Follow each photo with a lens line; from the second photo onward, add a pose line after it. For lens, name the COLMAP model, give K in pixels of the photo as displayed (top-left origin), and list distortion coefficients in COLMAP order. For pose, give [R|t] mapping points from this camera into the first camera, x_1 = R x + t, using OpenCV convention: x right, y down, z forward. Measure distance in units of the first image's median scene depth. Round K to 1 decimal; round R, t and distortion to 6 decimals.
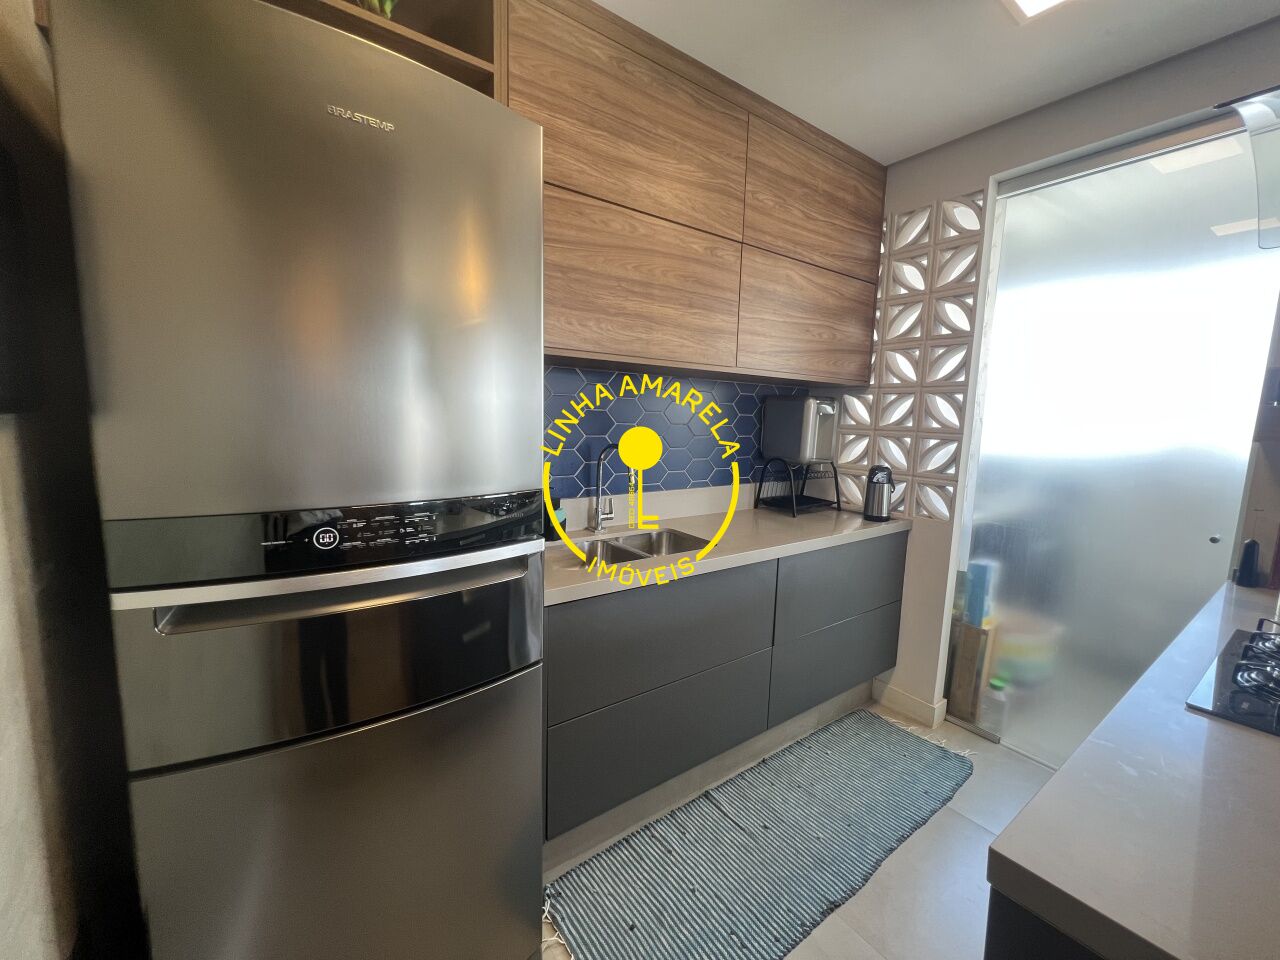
lens RADIAL K [[513.6, 0, 640.1], [0, 513.6, 481.8], [0, 0, 1]] dist [-0.004813, 0.001542]
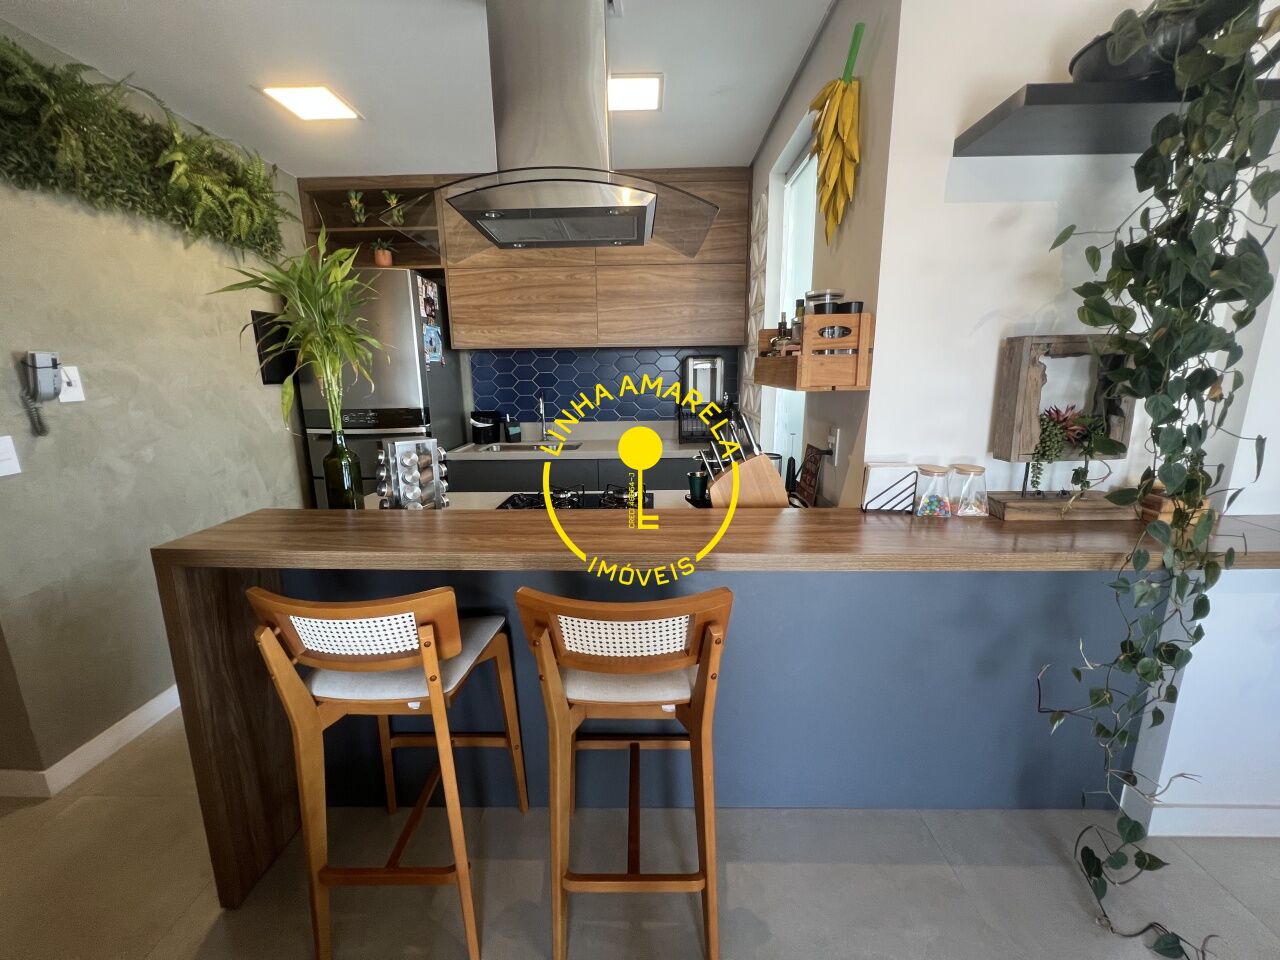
lens RADIAL K [[513.6, 0, 639.4], [0, 513.6, 475.5], [0, 0, 1]] dist [-0.004813, 0.001542]
pose [[0.790508, 0.089670, -0.605851, 1.522783], [-0.046014, 0.995123, 0.087247, 0.052208], [0.610720, -0.041092, 0.790780, -0.256804]]
